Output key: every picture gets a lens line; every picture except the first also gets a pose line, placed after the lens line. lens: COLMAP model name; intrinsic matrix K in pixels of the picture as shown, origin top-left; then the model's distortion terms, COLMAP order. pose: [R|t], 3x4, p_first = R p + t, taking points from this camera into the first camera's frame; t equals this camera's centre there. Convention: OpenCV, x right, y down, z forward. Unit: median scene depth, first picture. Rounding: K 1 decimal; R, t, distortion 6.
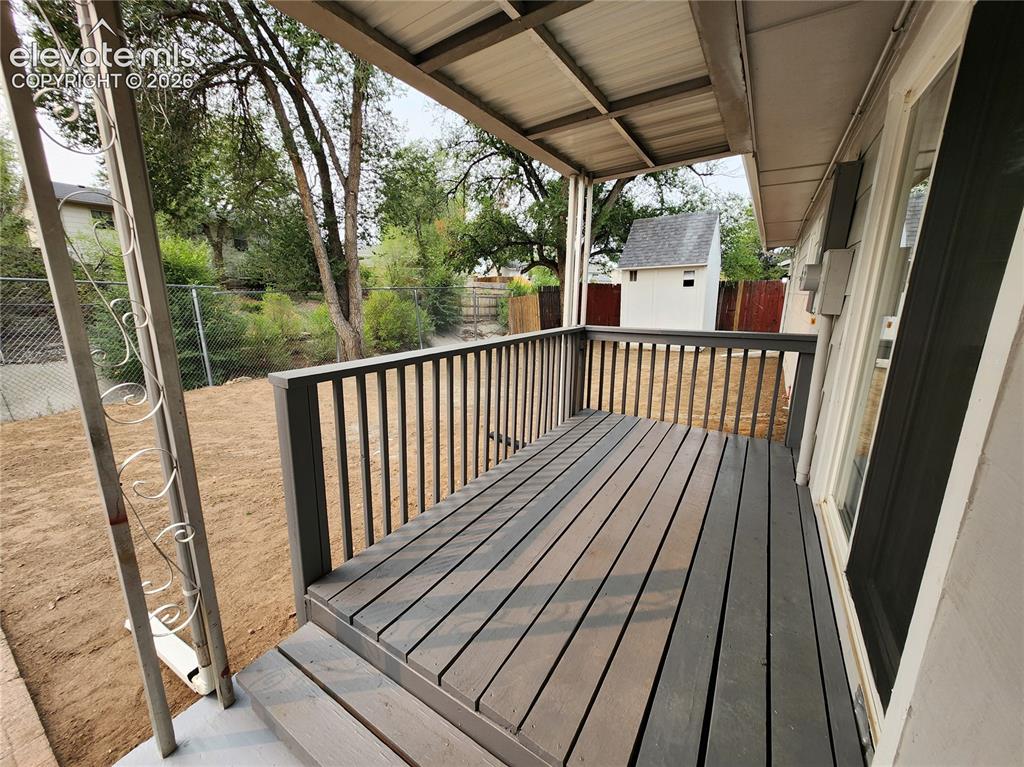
lens RADIAL K [[400.2, 0, 509.9], [0, 400.2, 383.2], [0, 0, 1]] dist [0.001662, -0.000478]
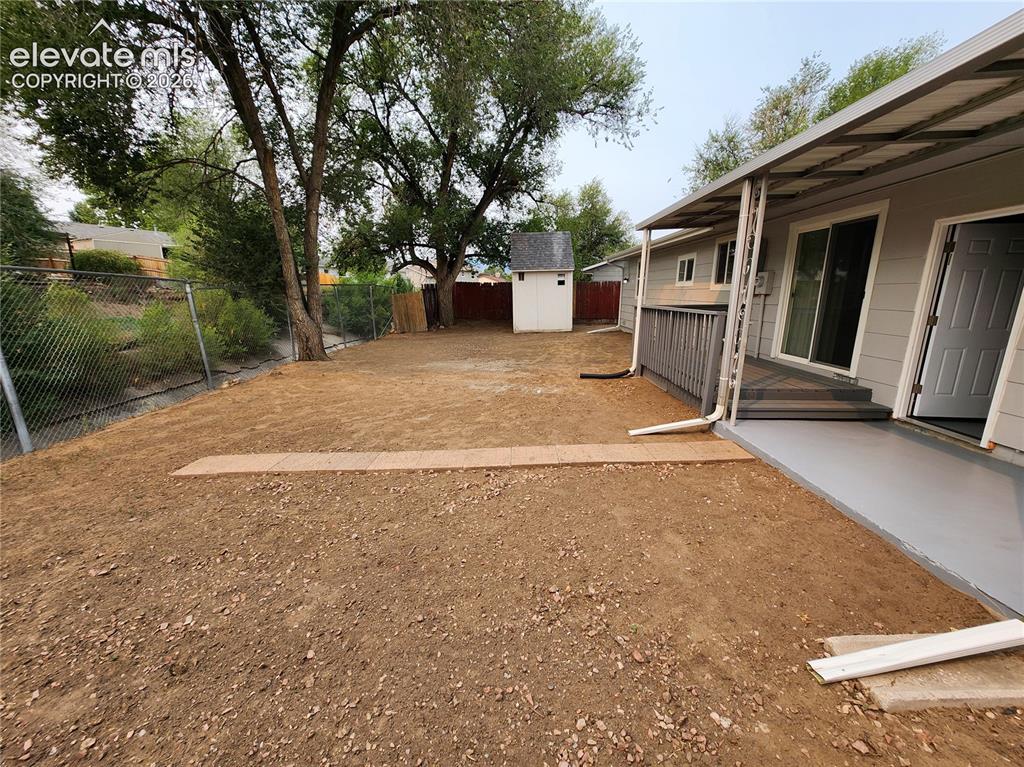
lens RADIAL K [[400.2, 0, 510.3], [0, 400.2, 385.9], [0, 0, 1]] dist [0.001662, -0.000478]
pose [[0.846624, -0.120771, 0.518307, -0.435371], [0.116773, 0.992333, 0.040482, 0.028180], [-0.519222, 0.026251, 0.854236, -0.087233]]
